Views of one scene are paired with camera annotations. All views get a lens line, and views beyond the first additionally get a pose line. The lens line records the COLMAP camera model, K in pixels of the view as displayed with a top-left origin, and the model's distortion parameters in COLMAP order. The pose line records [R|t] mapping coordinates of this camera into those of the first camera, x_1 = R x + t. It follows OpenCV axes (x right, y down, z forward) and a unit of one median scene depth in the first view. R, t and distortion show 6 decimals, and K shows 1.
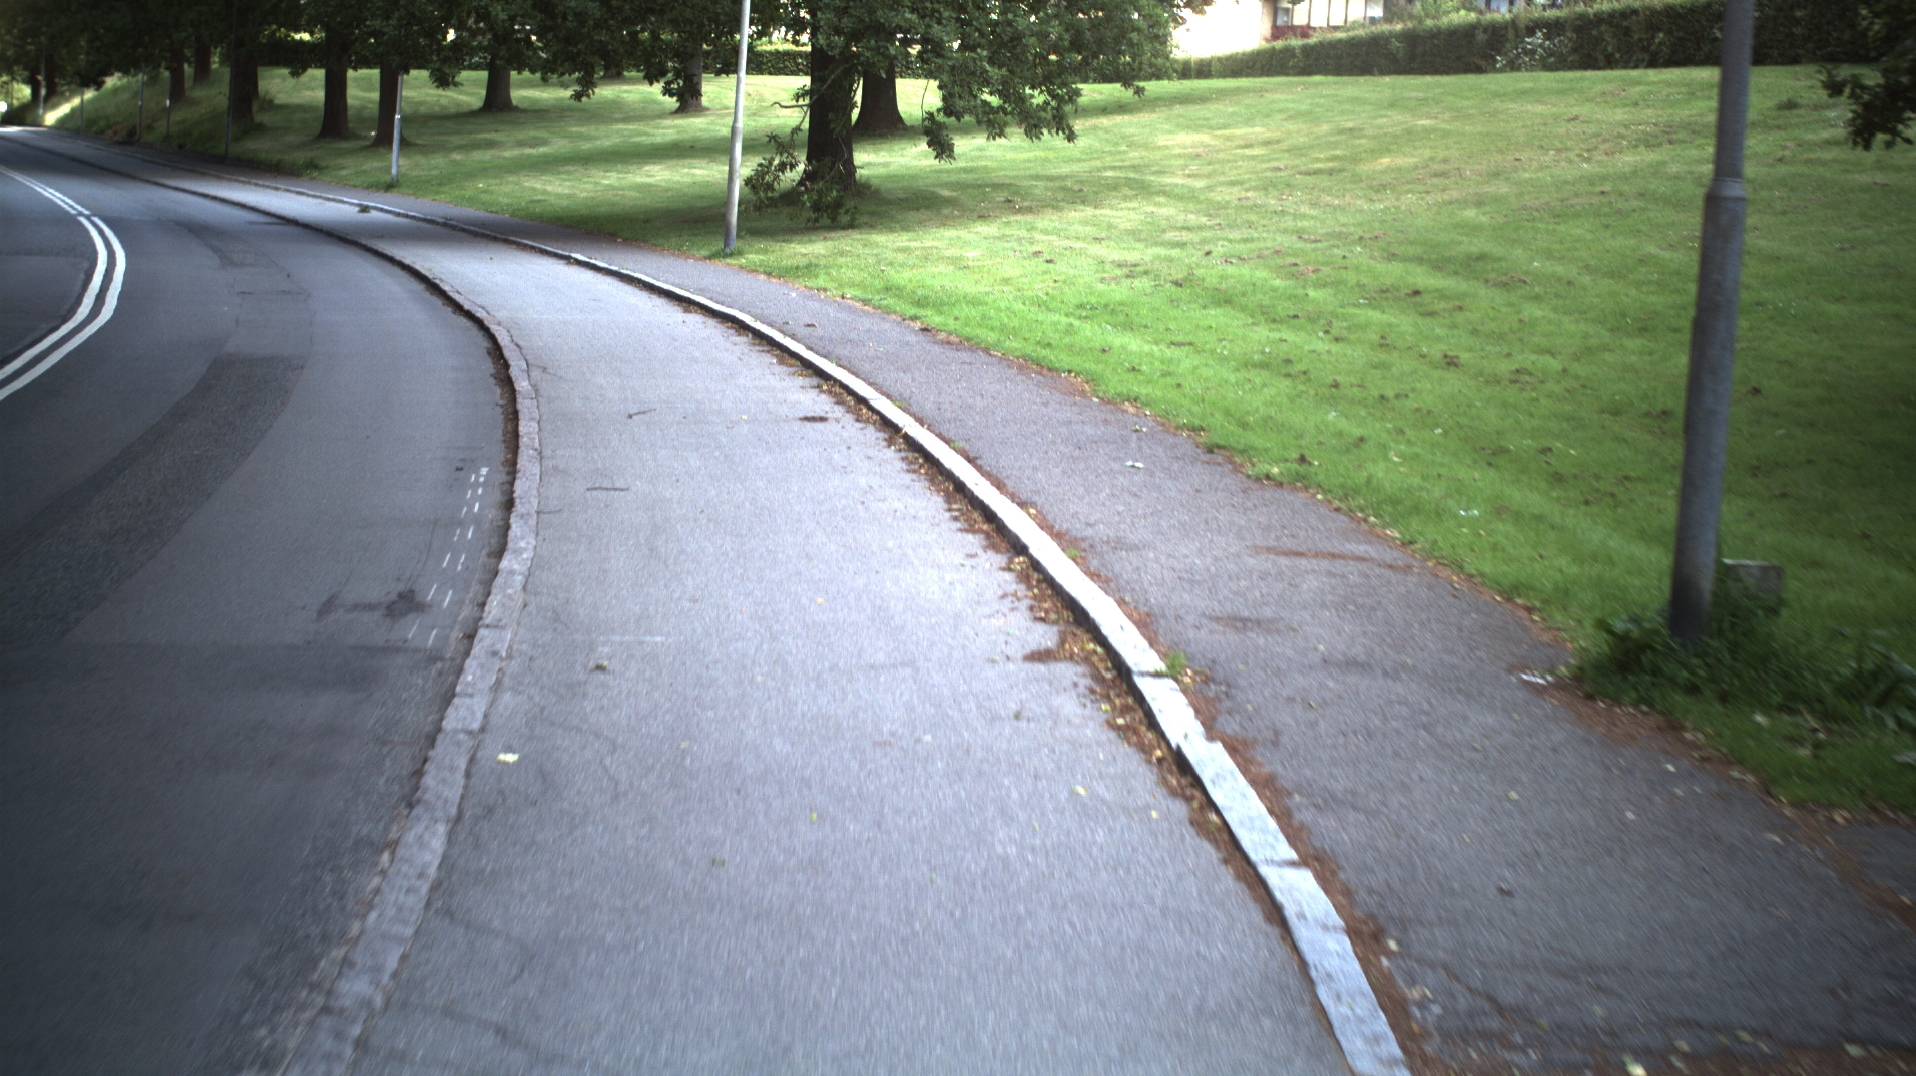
lens RADIAL K [[3365.3, 0, 958.0], [0, 3365.3, 538.0], [0, 0, 1]] dist [-0.296263, 0.392567]
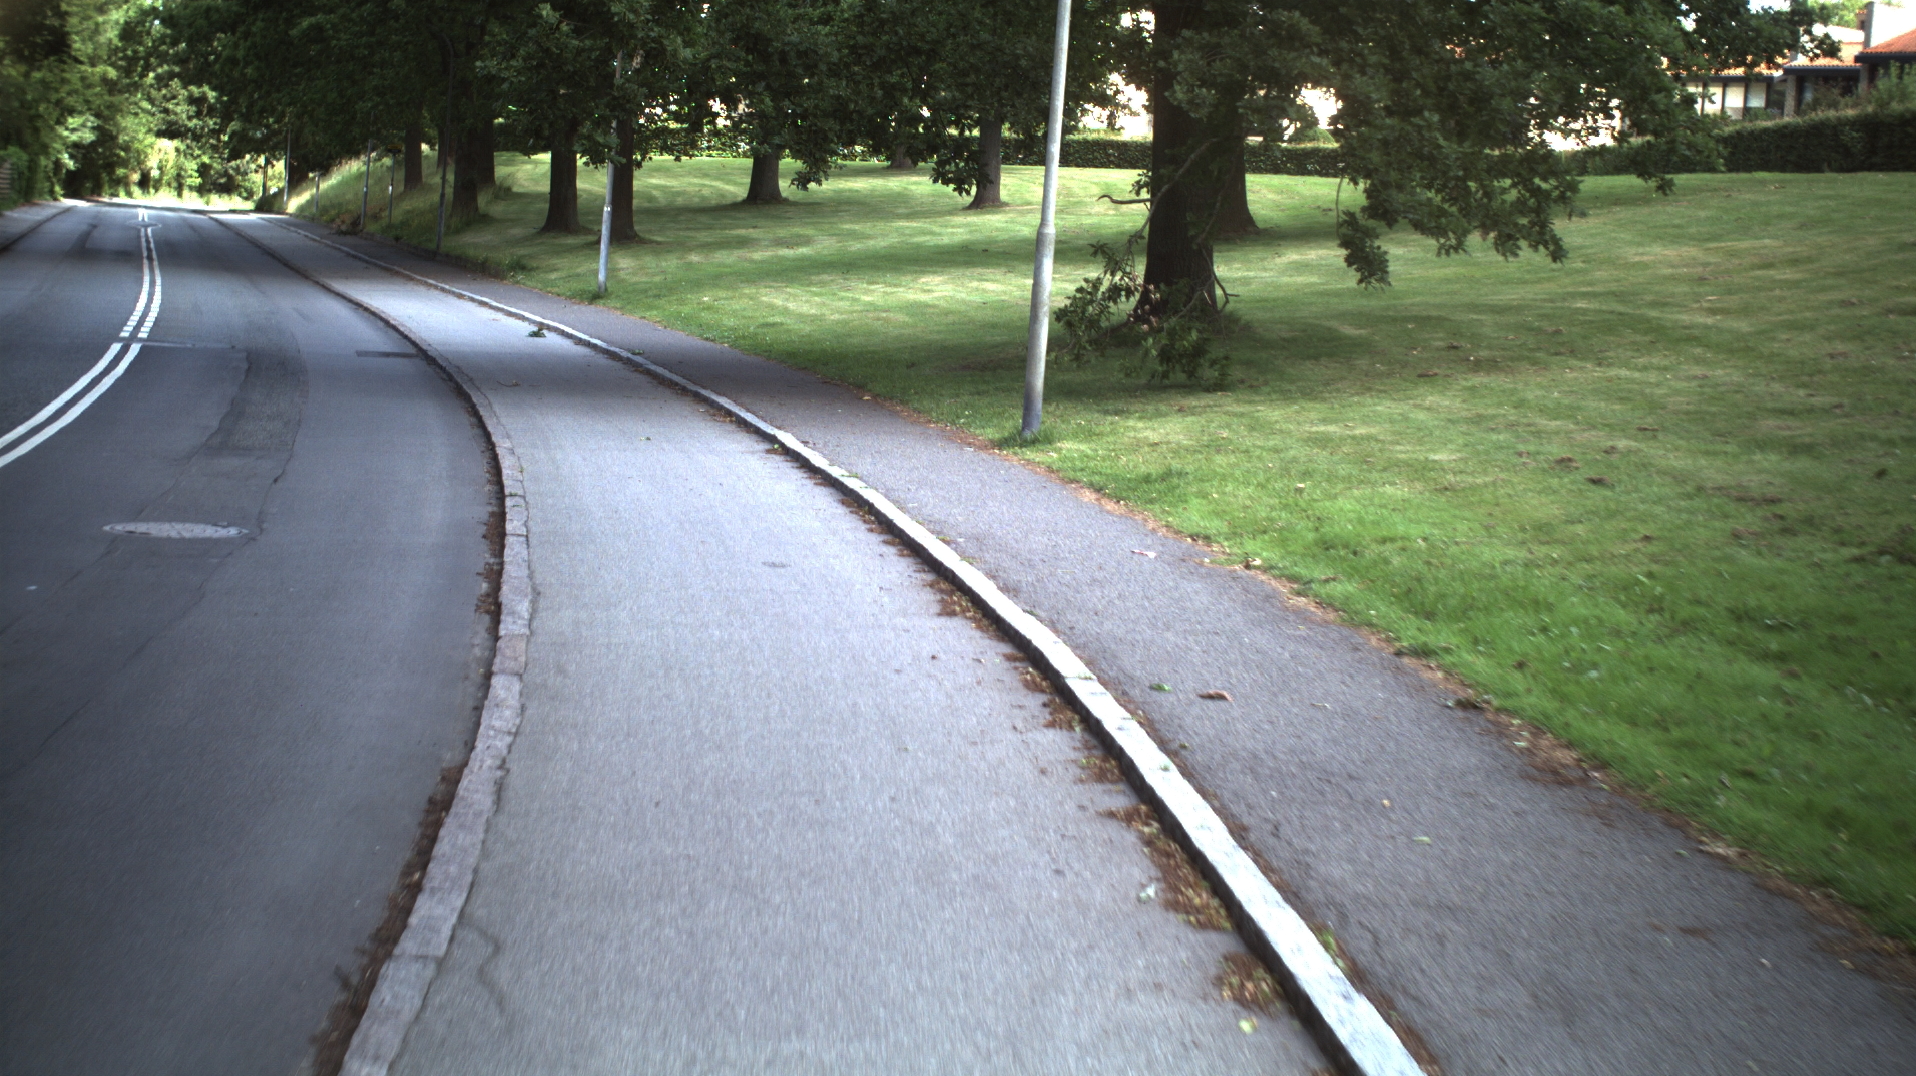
lens RADIAL K [[3365.3, 0, 958.0], [0, 3365.3, 538.0], [0, 0, 1]] dist [-0.296263, 0.392567]
pose [[0.995964, 0.015338, -0.088434, -0.023223], [-0.017847, 0.999458, -0.027645, -0.042812], [0.087962, 0.029112, 0.995698, 0.335118]]
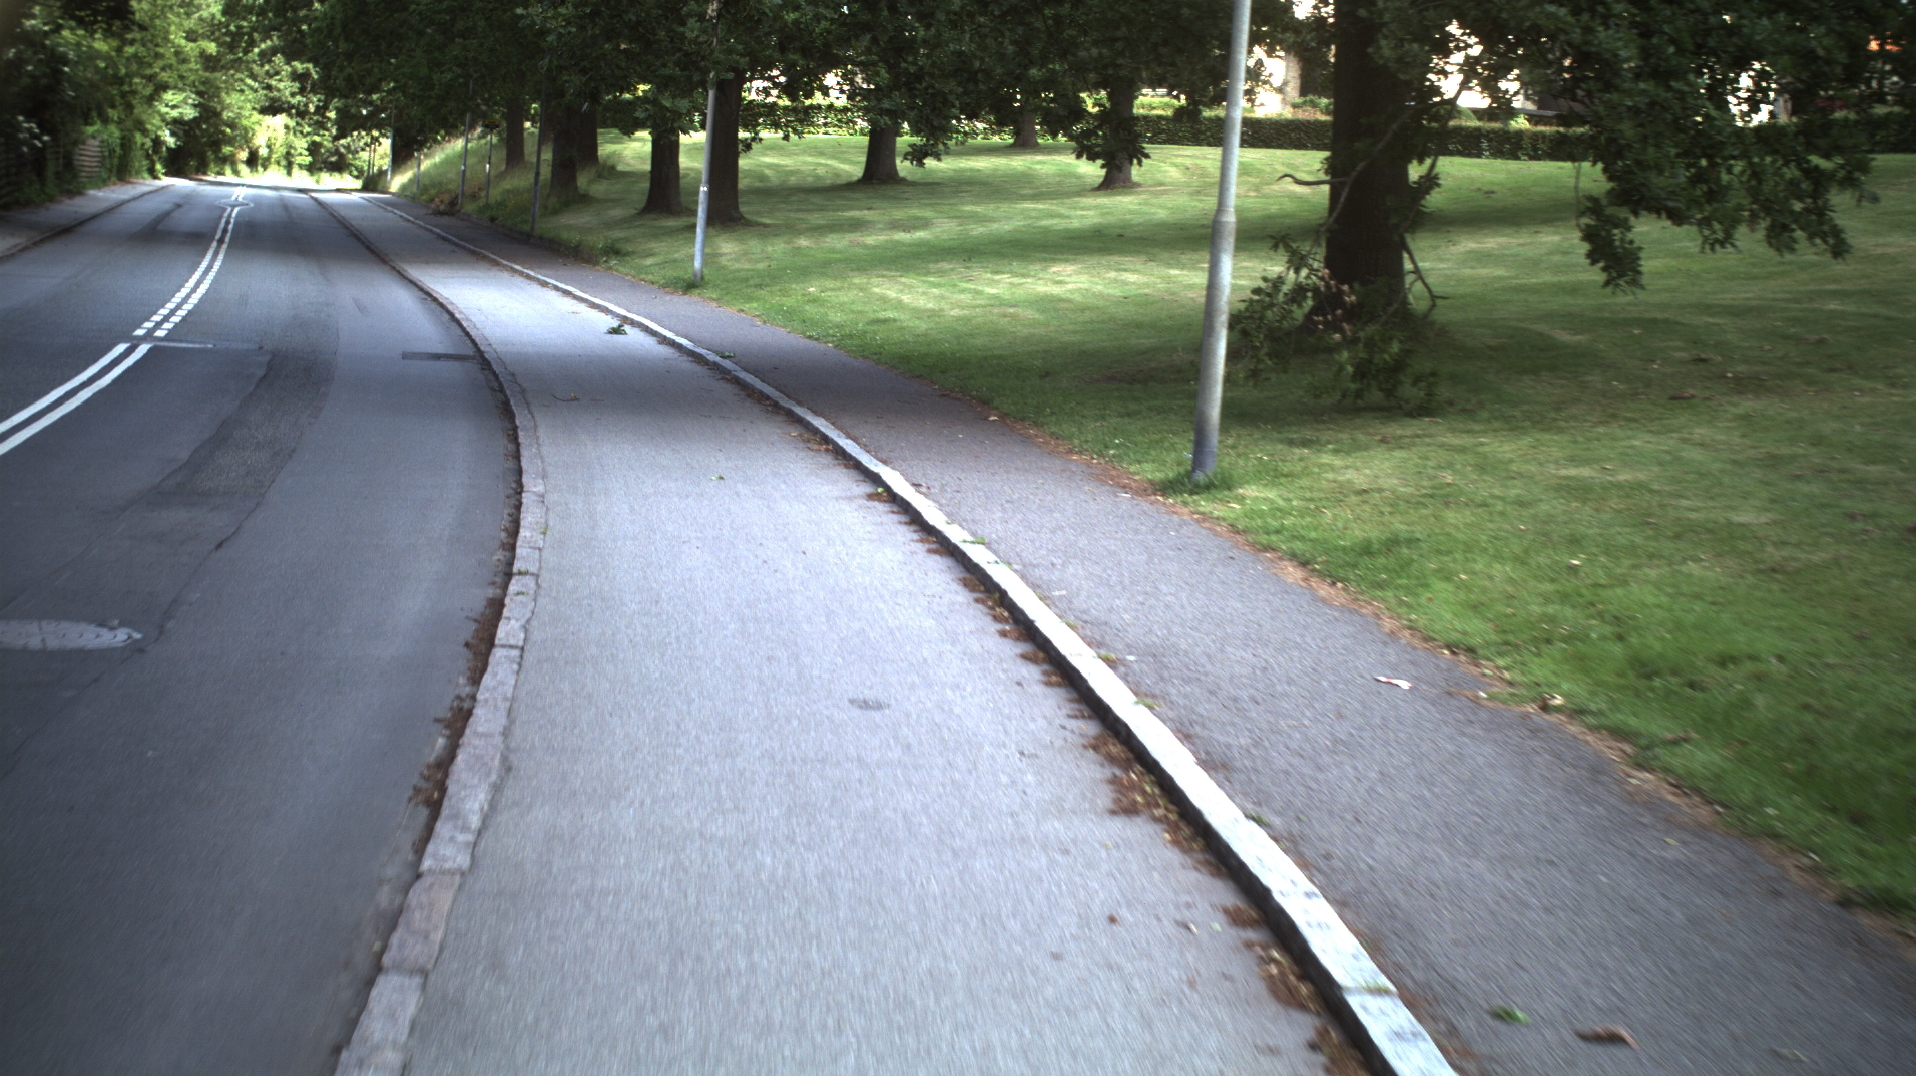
lens RADIAL K [[3365.3, 0, 958.0], [0, 3365.3, 538.0], [0, 0, 1]] dist [-0.296263, 0.392567]
pose [[0.992118, 0.020317, -0.123647, -0.037491], [-0.023097, 0.999511, -0.021089, -0.057036], [0.123158, 0.023779, 0.992102, 0.446733]]
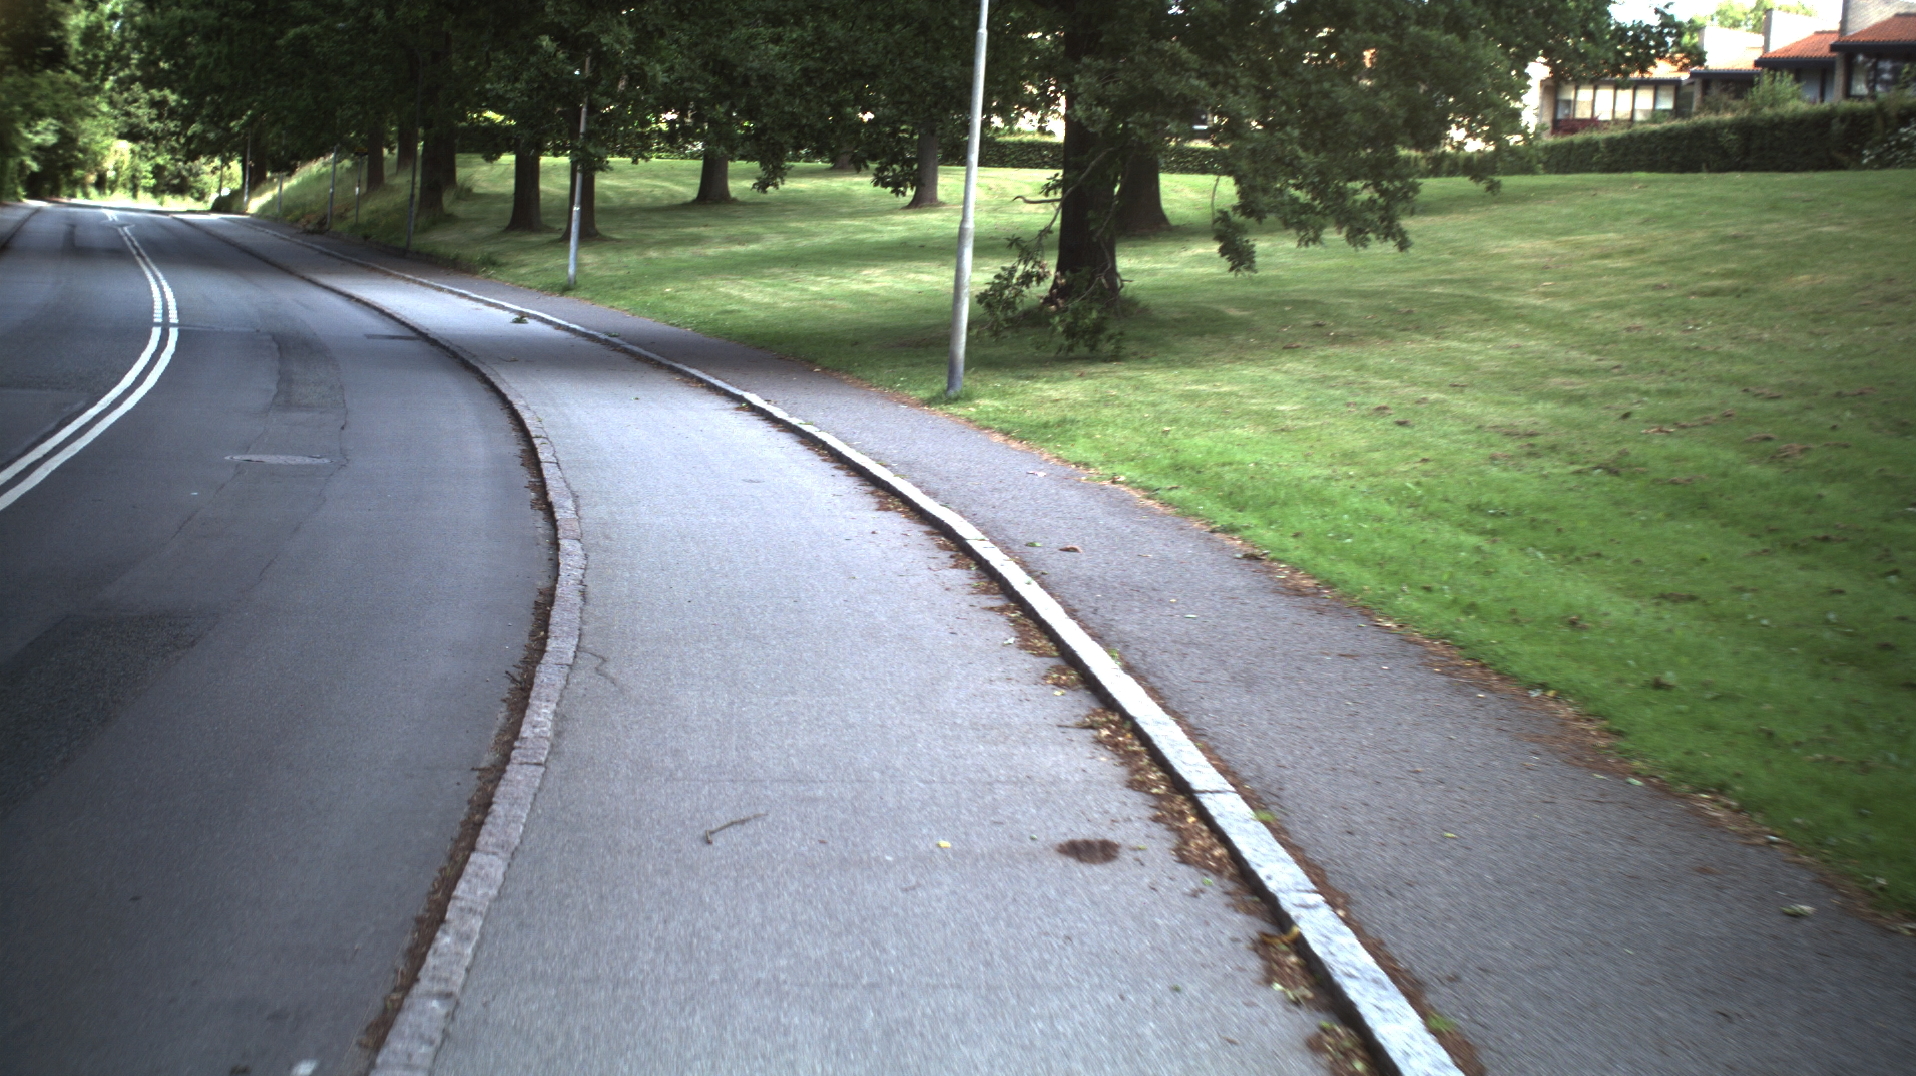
lens RADIAL K [[3365.3, 0, 958.0], [0, 3365.3, 538.0], [0, 0, 1]] dist [-0.296263, 0.392567]
pose [[0.997366, 0.012784, -0.071403, -0.011977], [-0.014794, 0.999507, -0.027695, -0.028697], [0.071014, 0.028679, 0.997063, 0.223856]]
